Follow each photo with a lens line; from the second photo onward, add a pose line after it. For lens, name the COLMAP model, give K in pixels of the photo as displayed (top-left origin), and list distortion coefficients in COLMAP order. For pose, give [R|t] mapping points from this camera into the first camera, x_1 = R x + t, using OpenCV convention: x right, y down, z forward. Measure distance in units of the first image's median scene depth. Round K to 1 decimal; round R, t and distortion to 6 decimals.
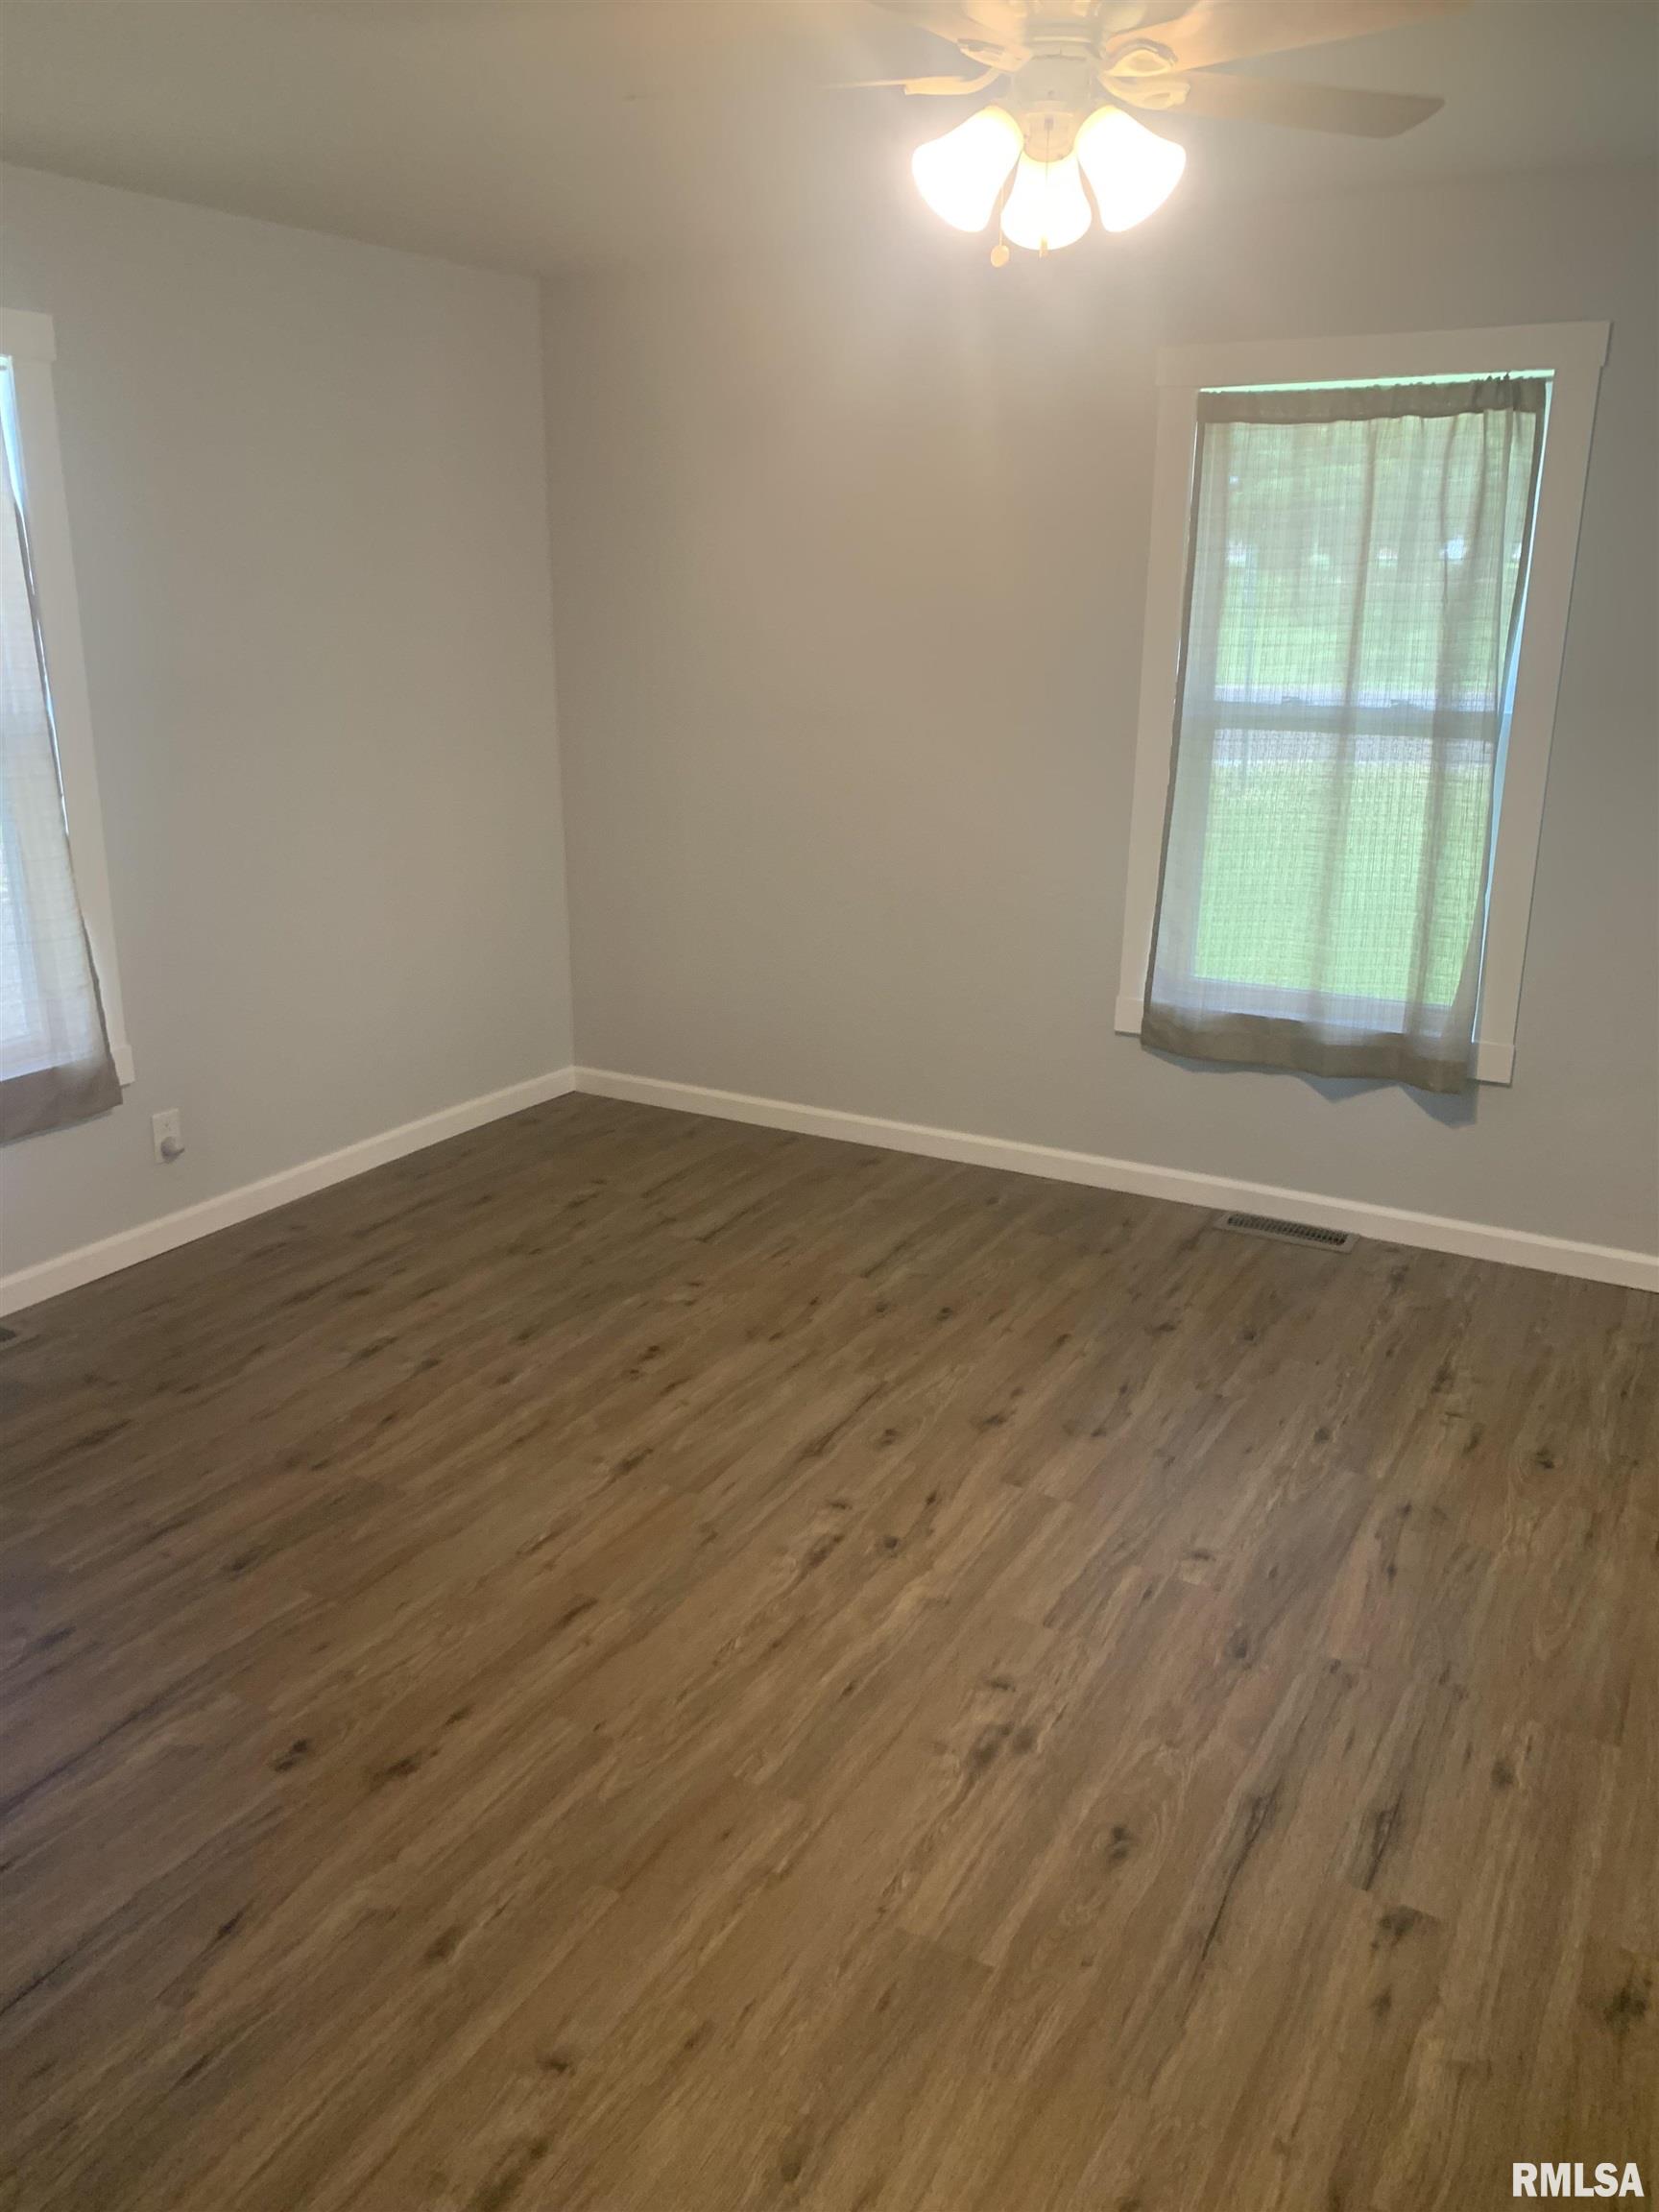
lens RADIAL K [[1694.6, 0, 819.7], [0, 1694.6, 1090.1], [0, 0, 1]] dist [0.029316, -0.000622]
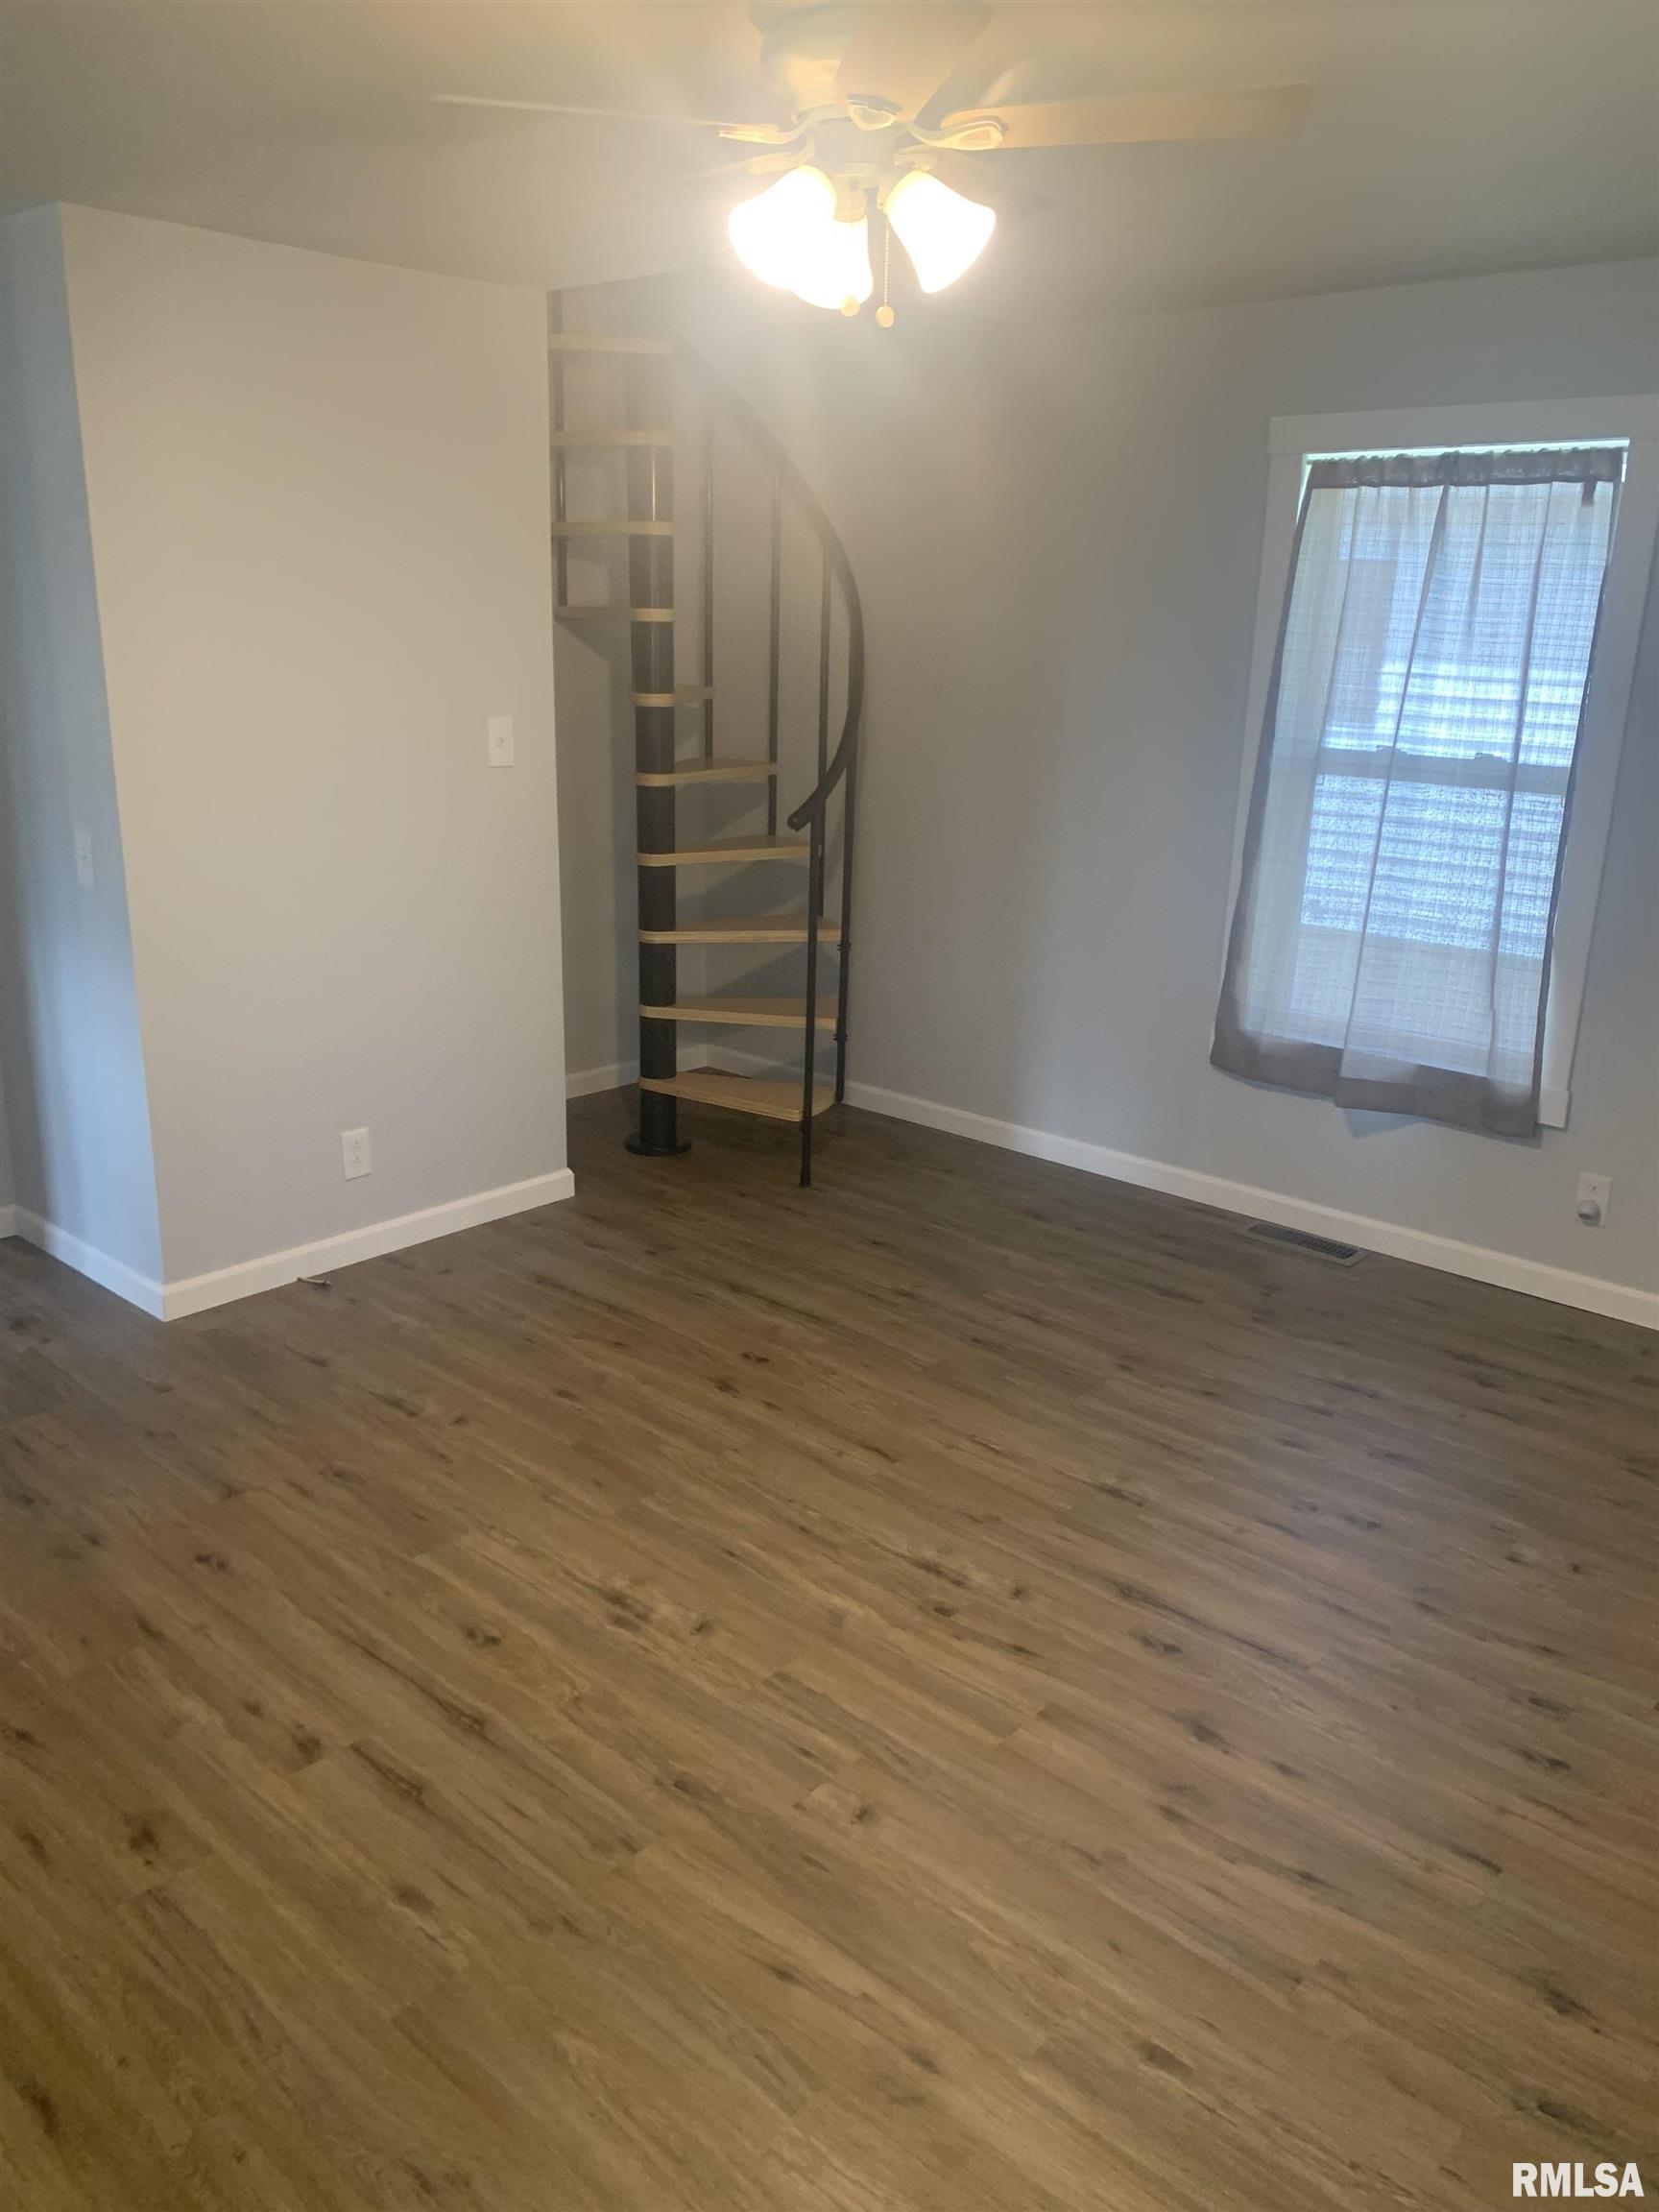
lens RADIAL K [[1694.6, 0, 819.1], [0, 1694.6, 1100.6], [0, 0, 1]] dist [0.029316, -0.000622]
pose [[-0.214764, 0.269184, -0.938838, 0.975397], [-0.312313, 0.891867, 0.327160, -0.321036], [0.925385, 0.363474, -0.107471, 1.005121]]
